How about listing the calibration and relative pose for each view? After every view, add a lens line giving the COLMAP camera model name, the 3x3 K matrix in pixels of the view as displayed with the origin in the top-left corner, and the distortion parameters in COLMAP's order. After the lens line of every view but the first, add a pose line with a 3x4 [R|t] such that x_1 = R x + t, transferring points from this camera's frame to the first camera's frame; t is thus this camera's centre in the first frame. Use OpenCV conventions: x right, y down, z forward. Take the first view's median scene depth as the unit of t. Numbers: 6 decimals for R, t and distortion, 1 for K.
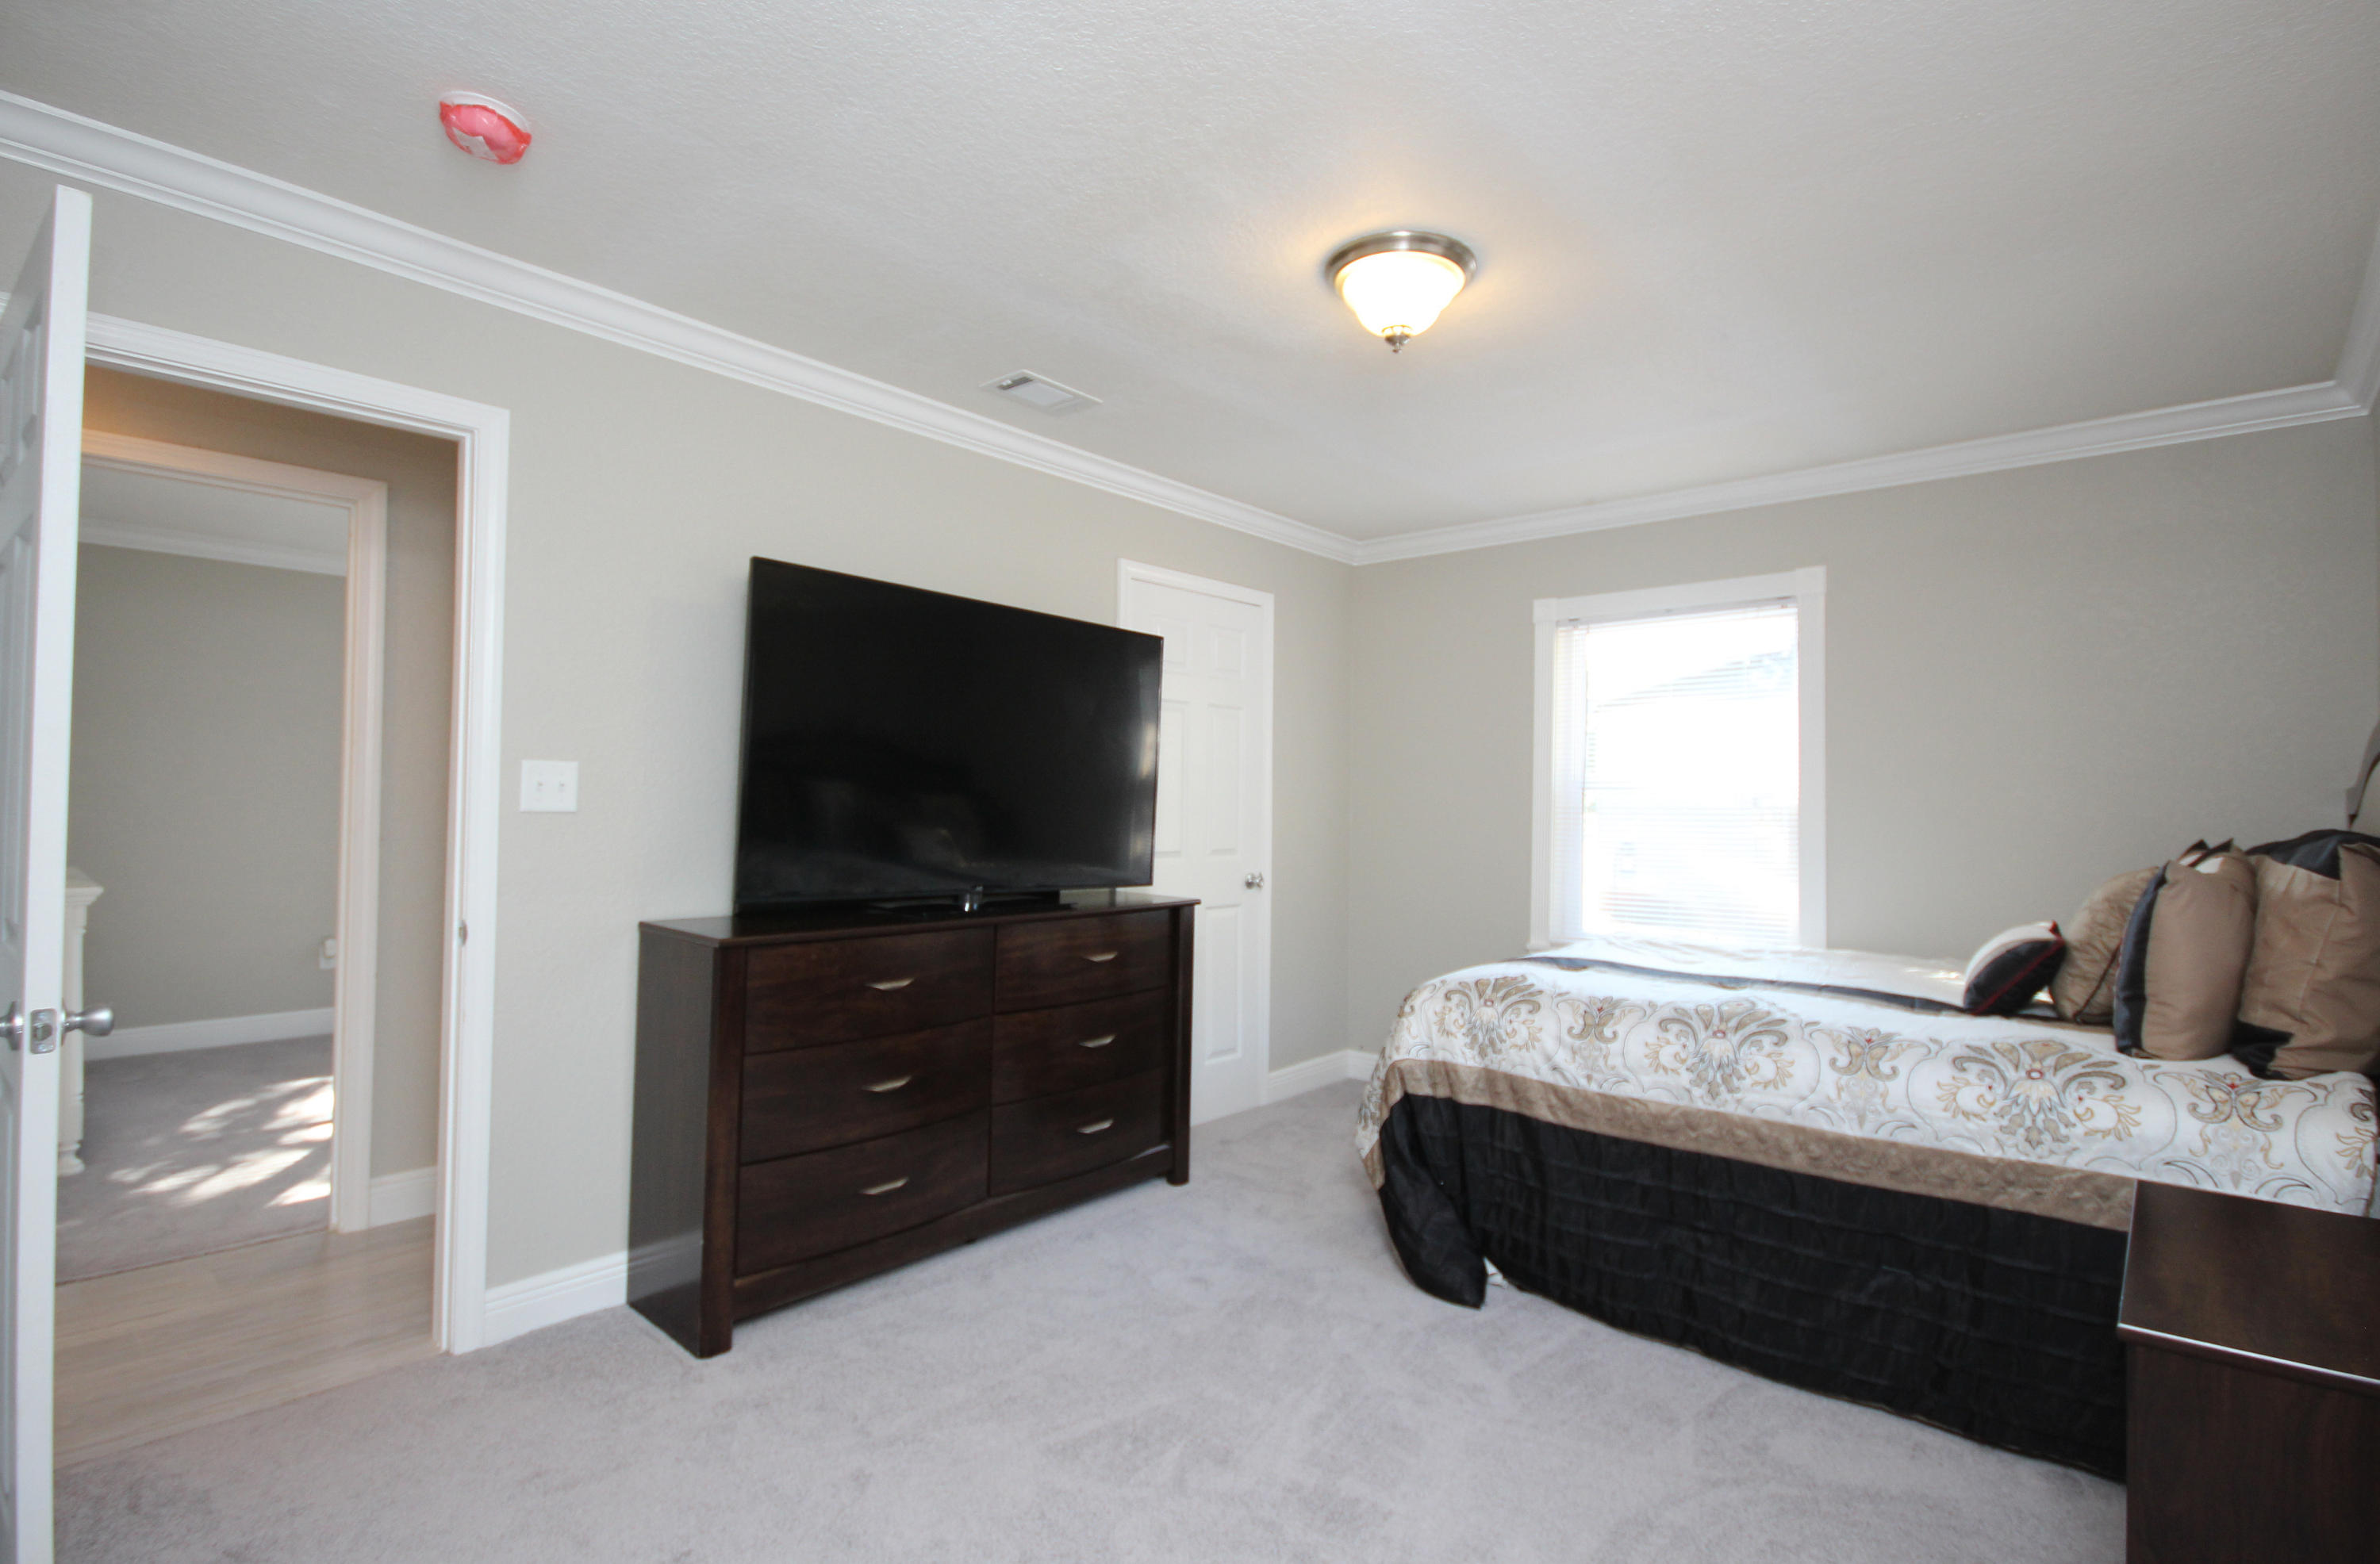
lens RADIAL K [[1063.7, 0, 1192.2], [0, 1063.7, 775.6], [0, 0, 1]] dist [0.000983, -0.006213]
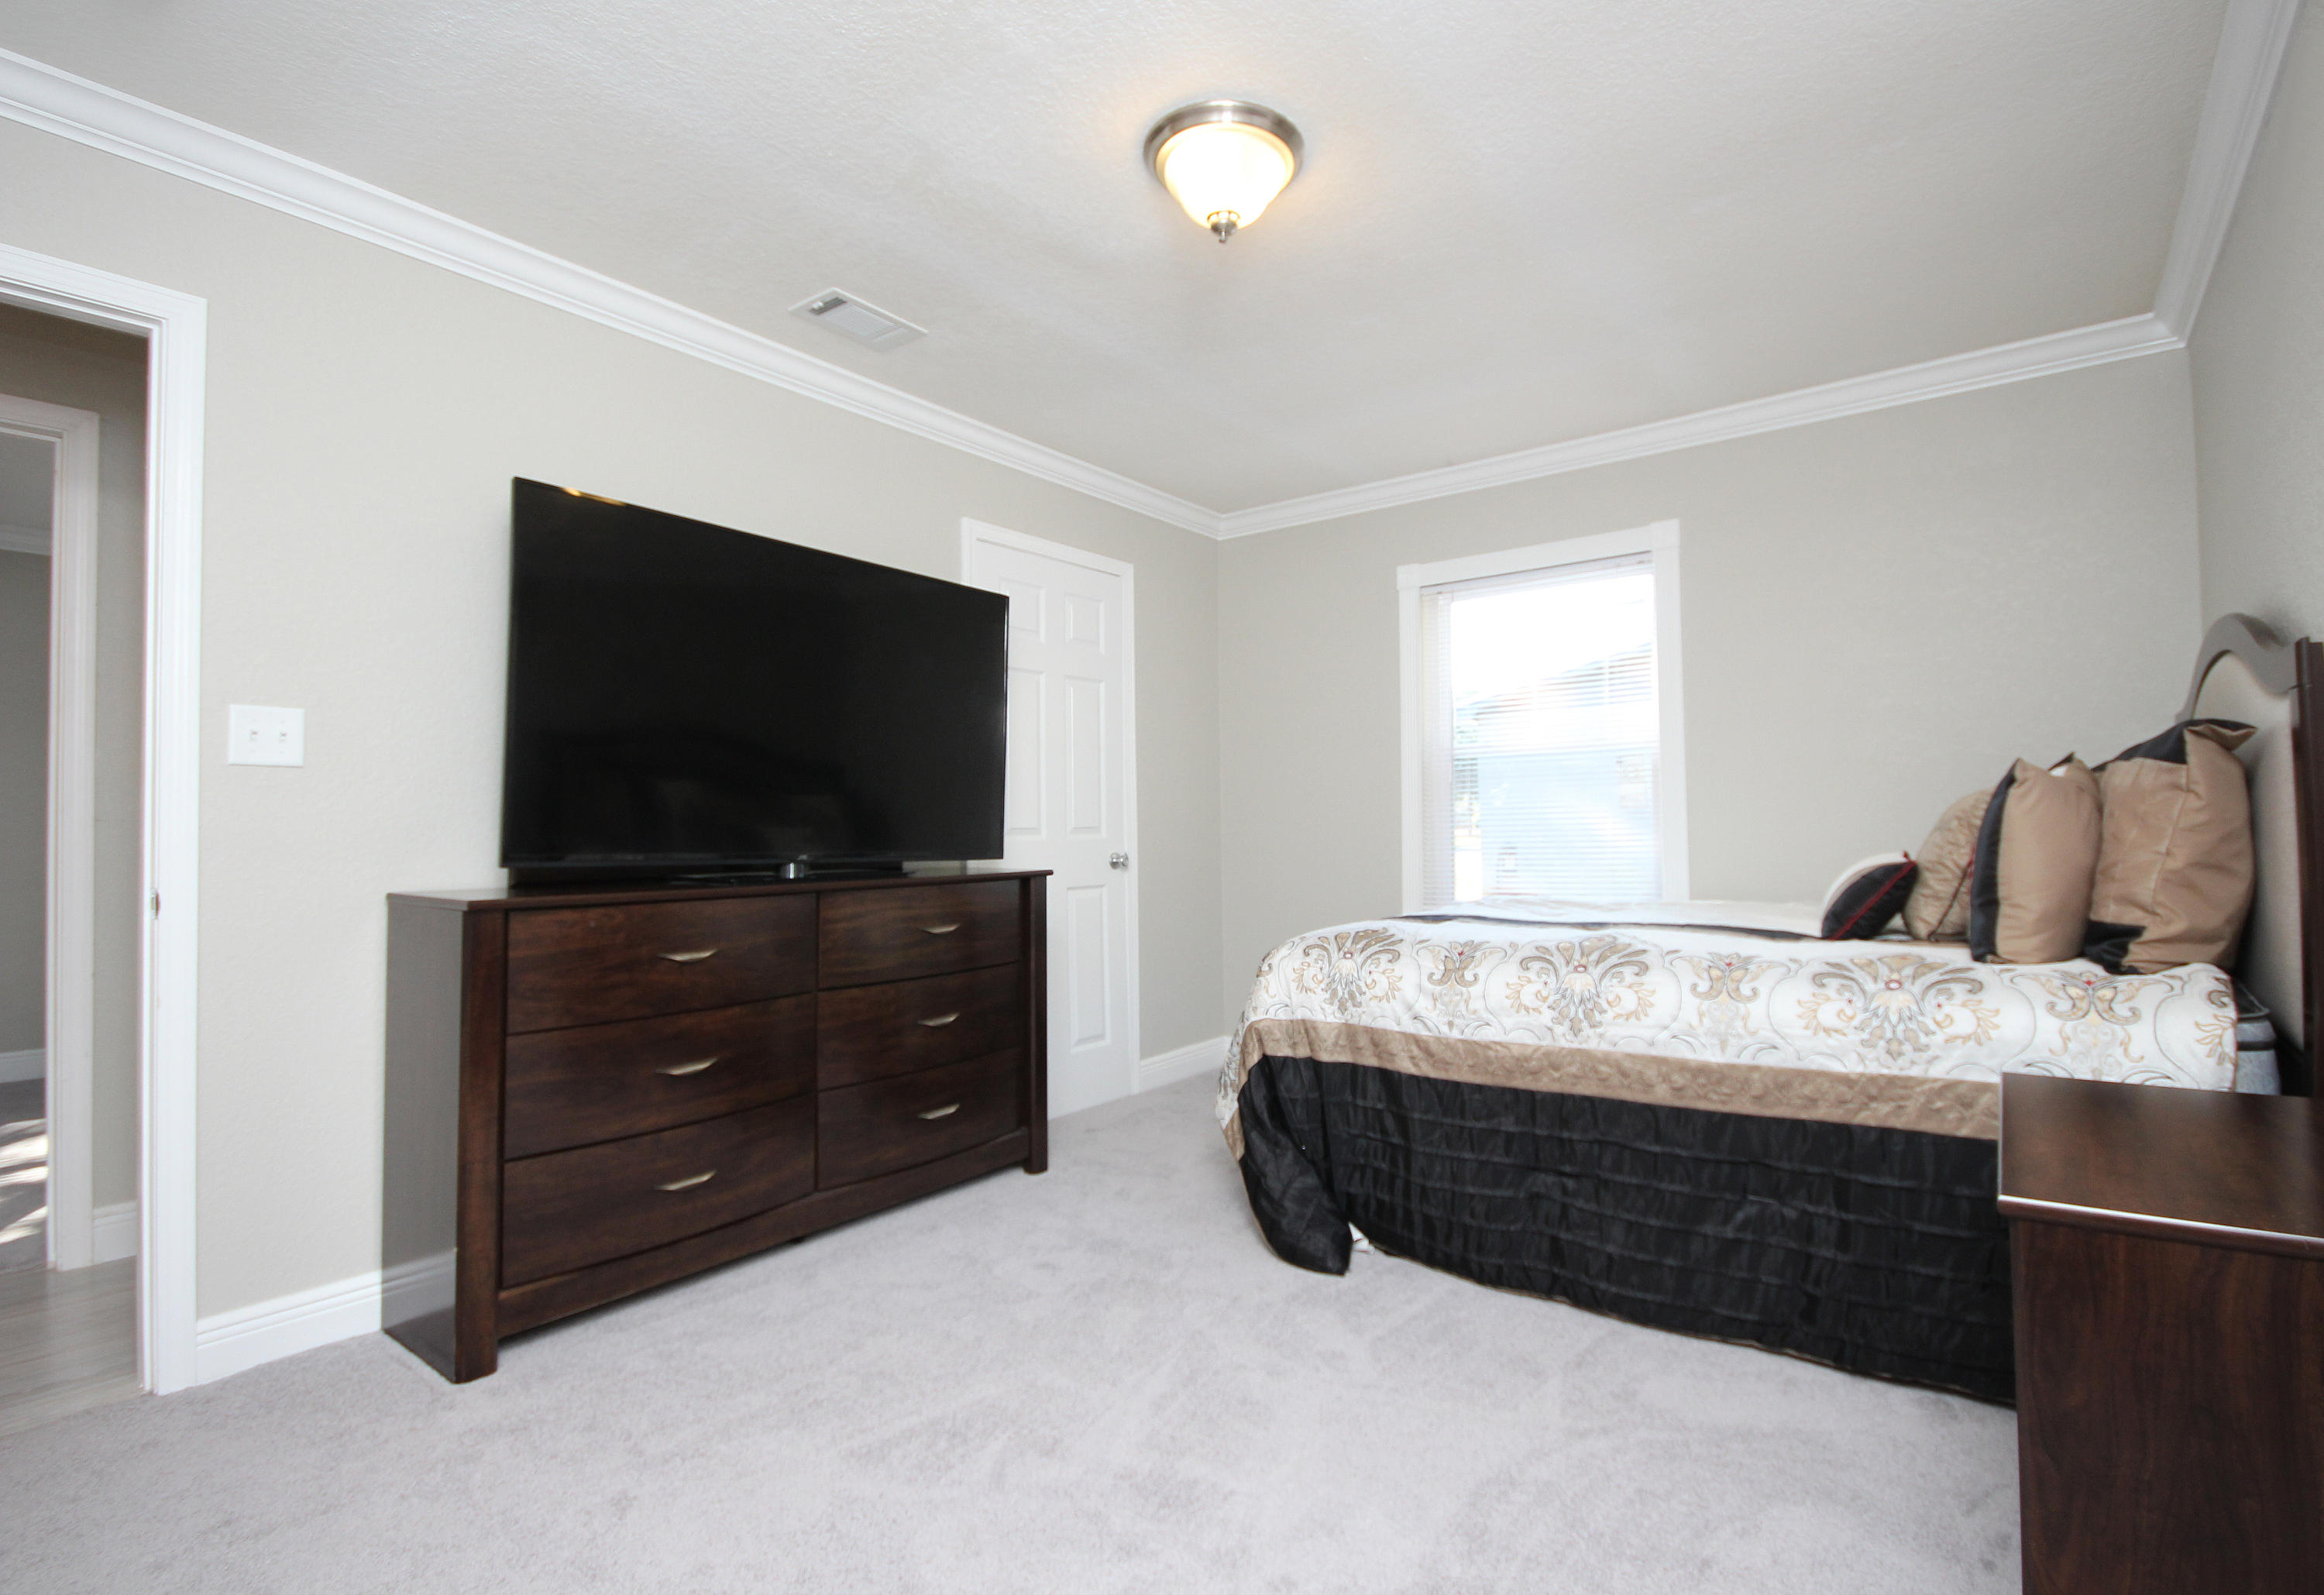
lens RADIAL K [[1051.4, 0, 1182.1], [0, 1051.4, 796.6], [0, 0, 1]] dist [-0.007030, 0.002164]
pose [[0.996081, -0.025105, 0.084804, 0.063861], [0.025445, 0.999672, -0.002929, 0.082428], [-0.084702, 0.005075, 0.996393, 0.090501]]
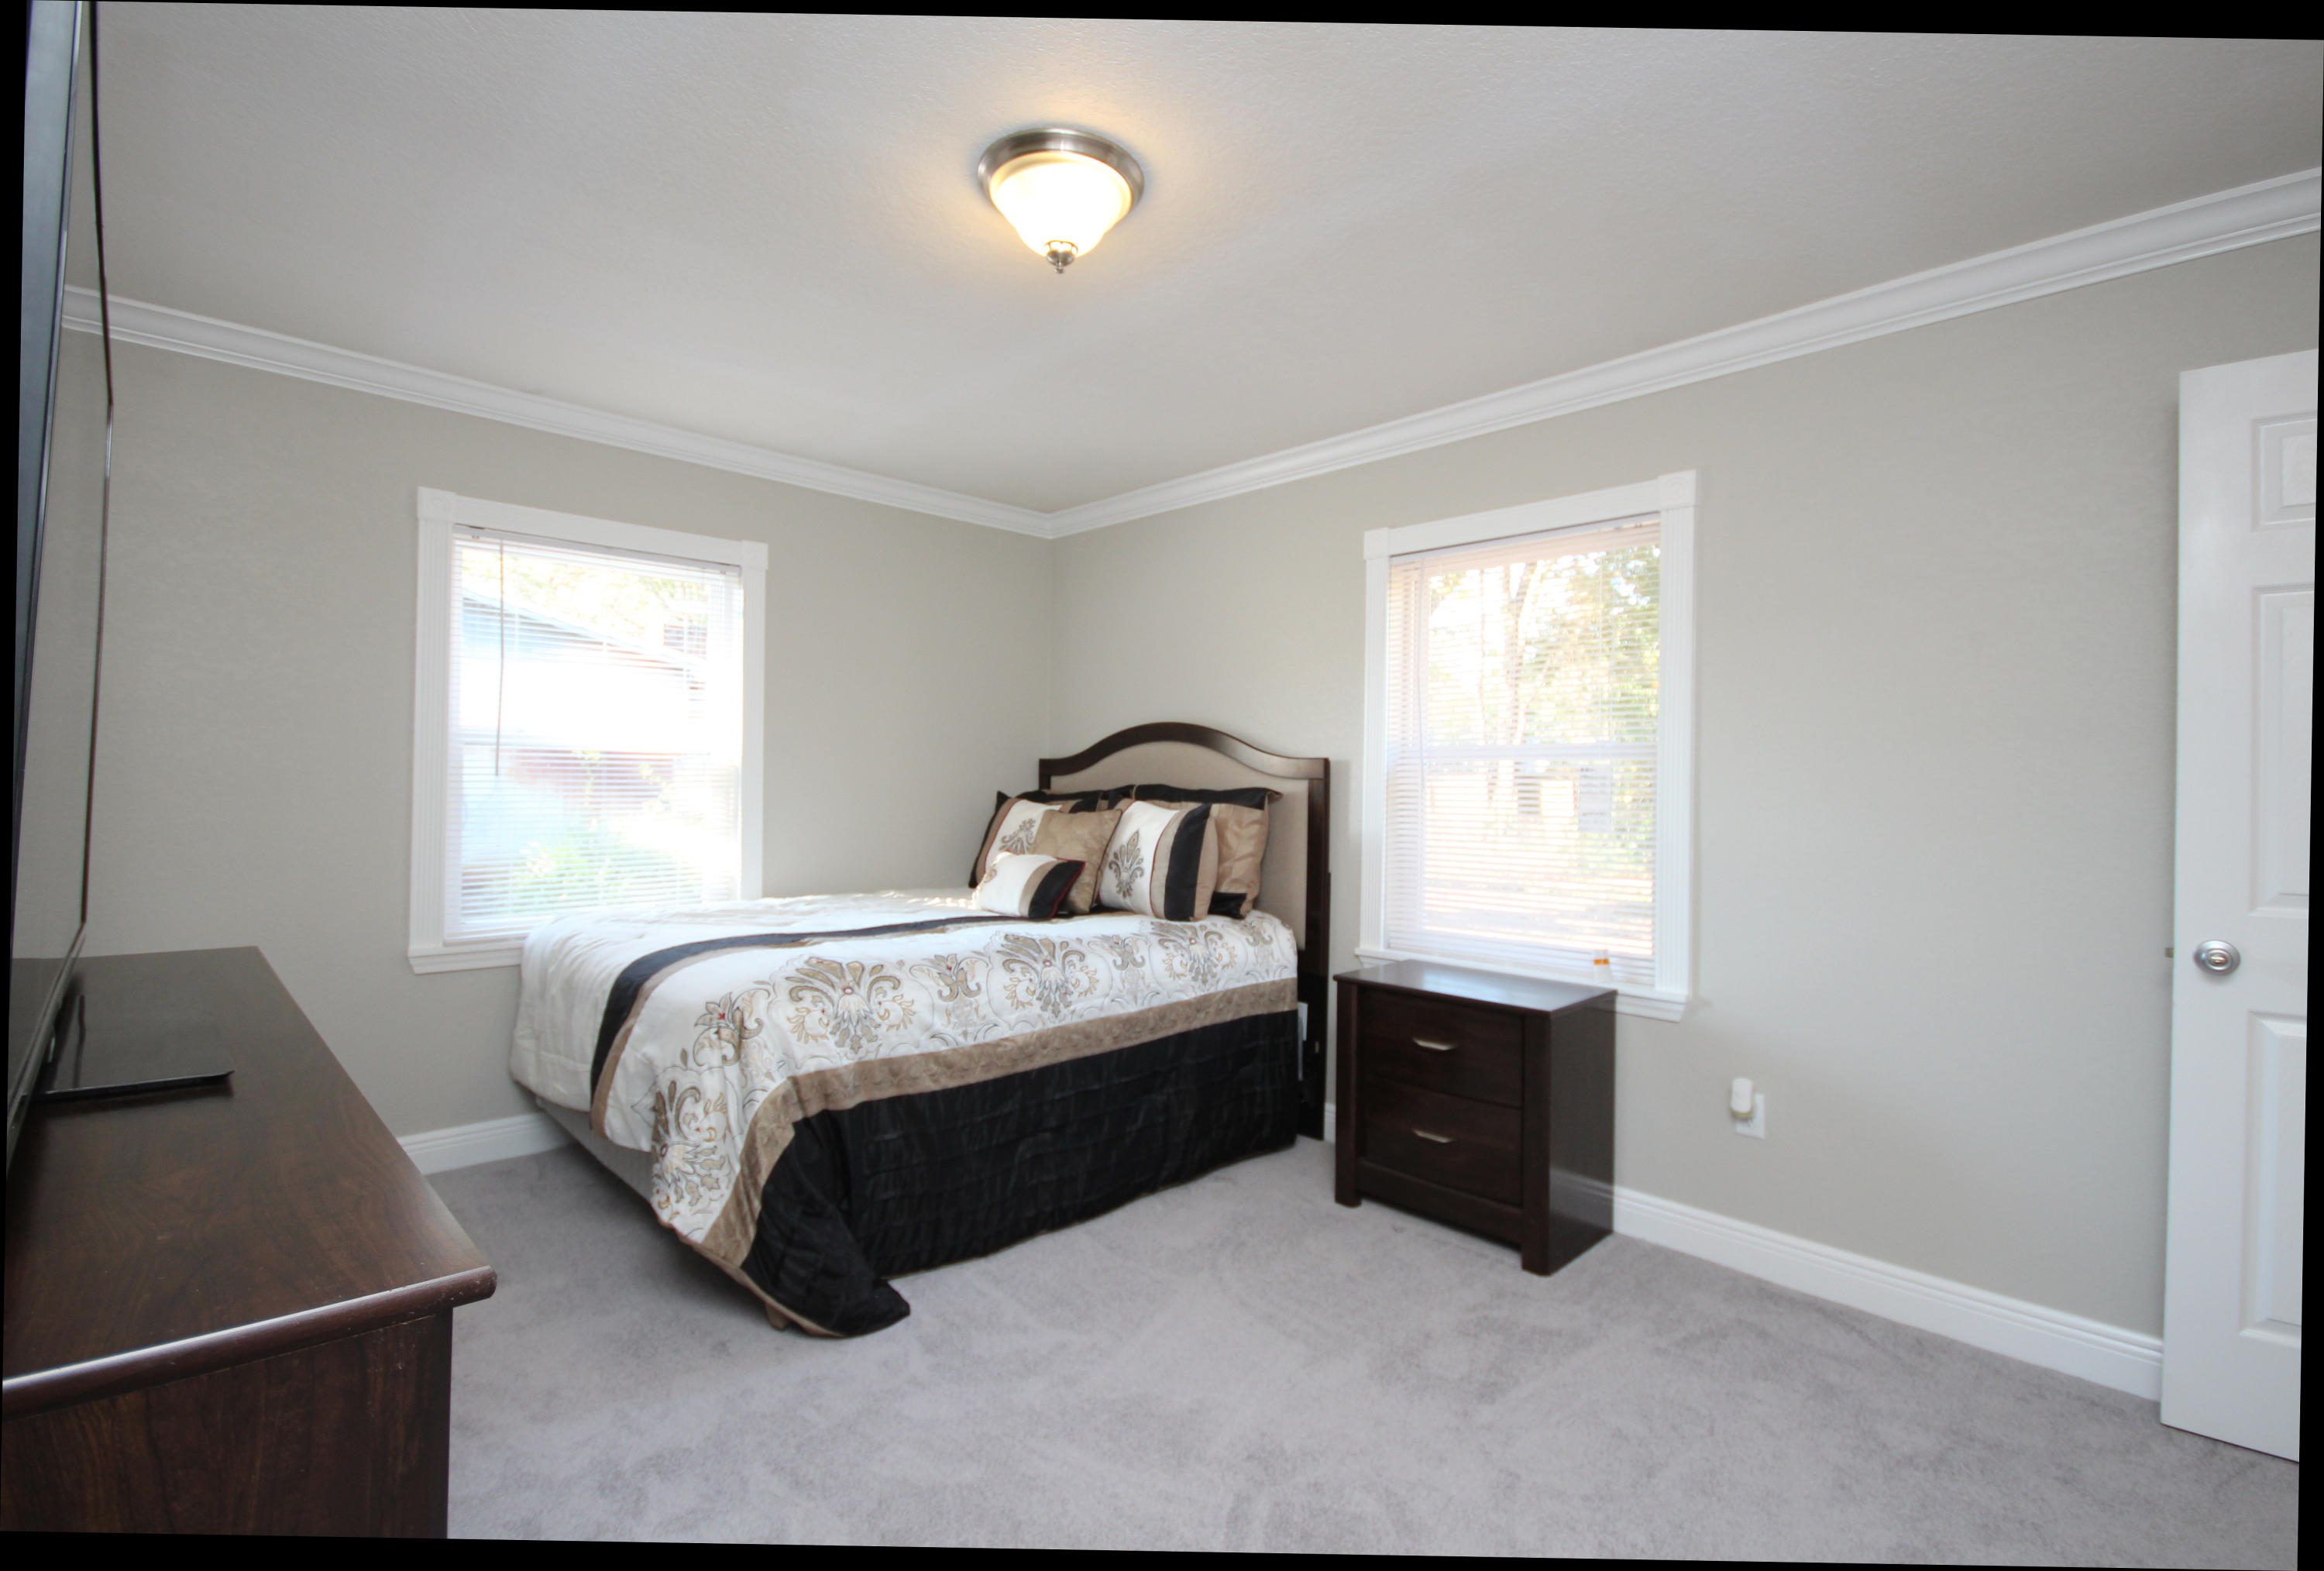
lens RADIAL K [[1098.6, 0, 1185.0], [0, 1098.6, 794.1], [0, 0, 1]] dist [0.001186, 0.000165]
pose [[0.068960, -0.010829, 0.997561, -0.706764], [-0.028758, 0.999504, 0.012839, 0.035919], [-0.997205, -0.029573, 0.068615, 0.767907]]
